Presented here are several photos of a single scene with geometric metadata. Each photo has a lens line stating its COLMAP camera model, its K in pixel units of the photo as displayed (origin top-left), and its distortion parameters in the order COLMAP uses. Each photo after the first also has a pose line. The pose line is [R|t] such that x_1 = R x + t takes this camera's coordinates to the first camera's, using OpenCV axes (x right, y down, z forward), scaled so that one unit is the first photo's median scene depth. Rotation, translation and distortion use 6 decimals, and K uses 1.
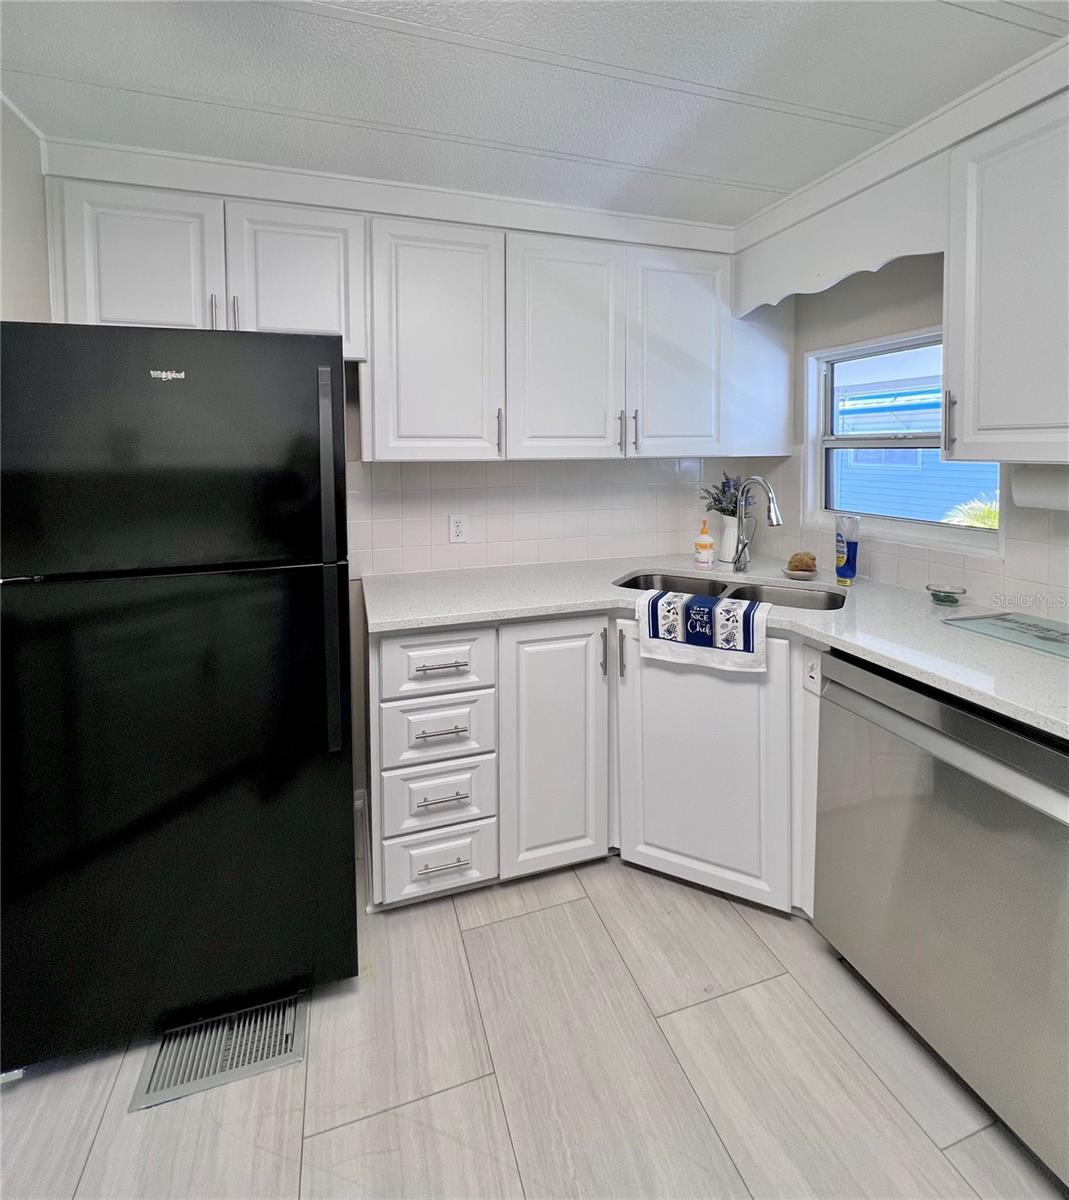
lens RADIAL K [[579.8, 0, 532.6], [0, 579.8, 471.1], [0, 0, 1]] dist [-0.002497, 0.000231]
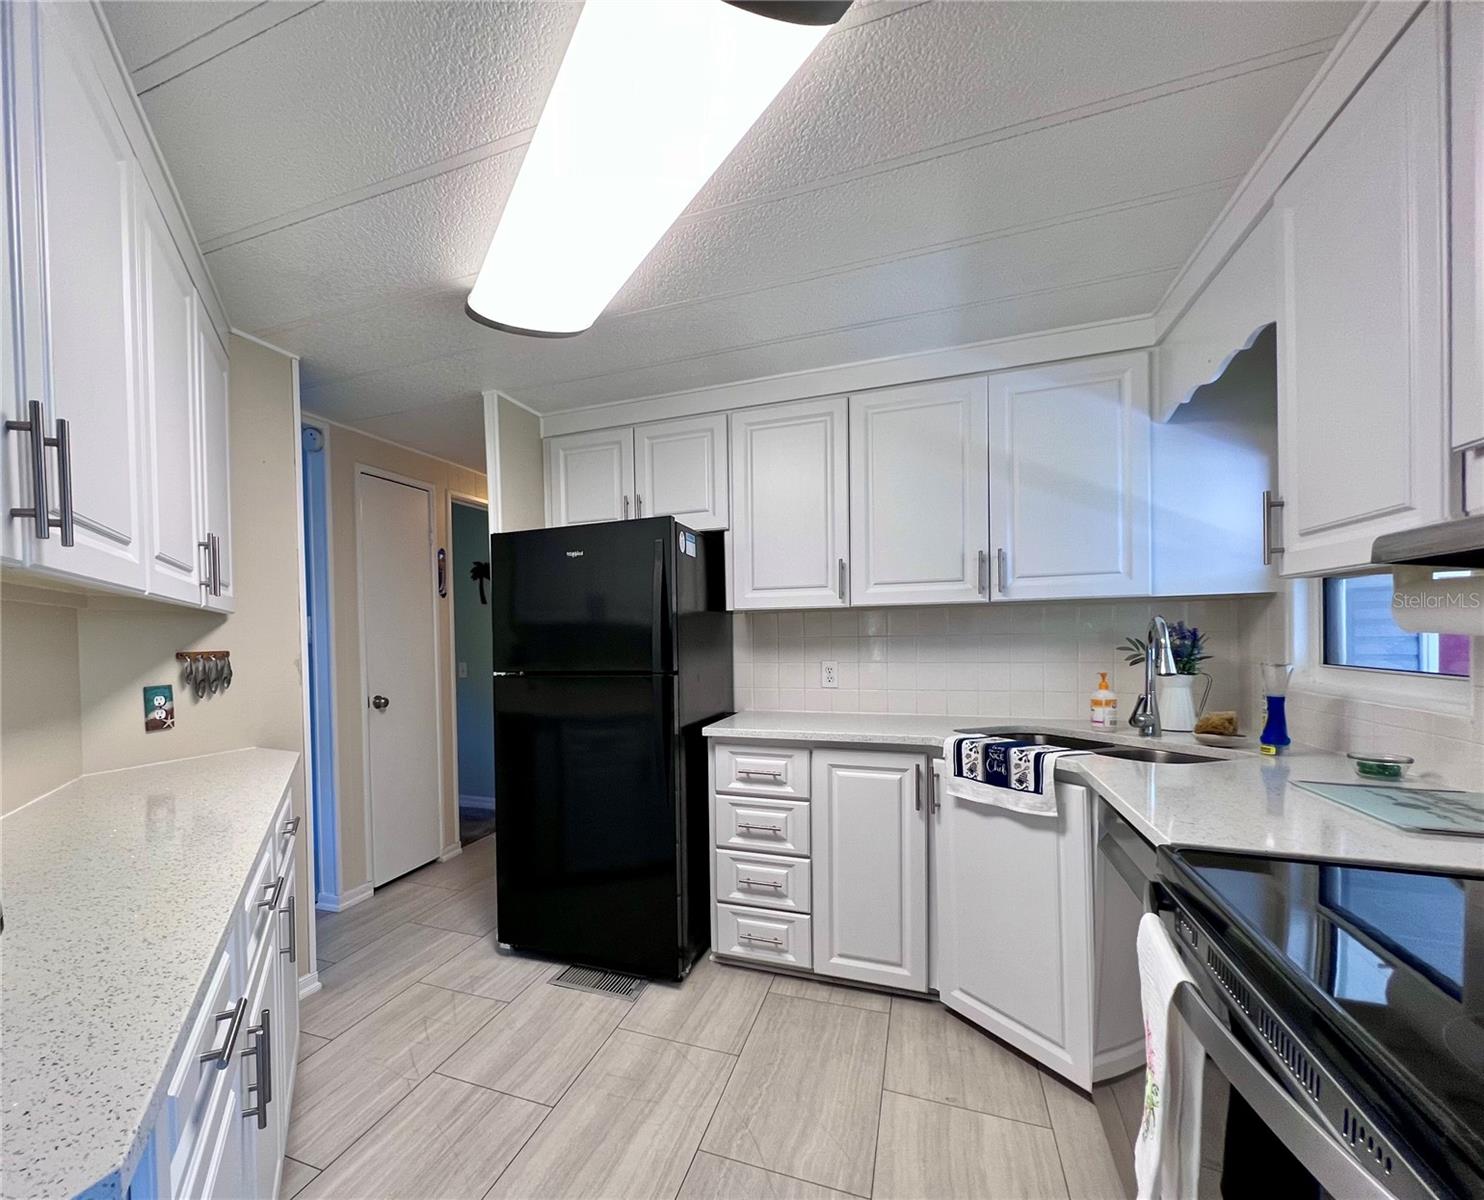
lens RADIAL K [[691.9, 0, 624.6], [0, 691.9, 648.1], [0, 0, 1]] dist [-0.001855, 0.000317]
pose [[0.748804, 0.003776, -0.662780, 0.566725], [-0.011303, 0.999911, -0.007073, 0.082640], [0.662695, 0.012787, 0.748781, -0.272476]]
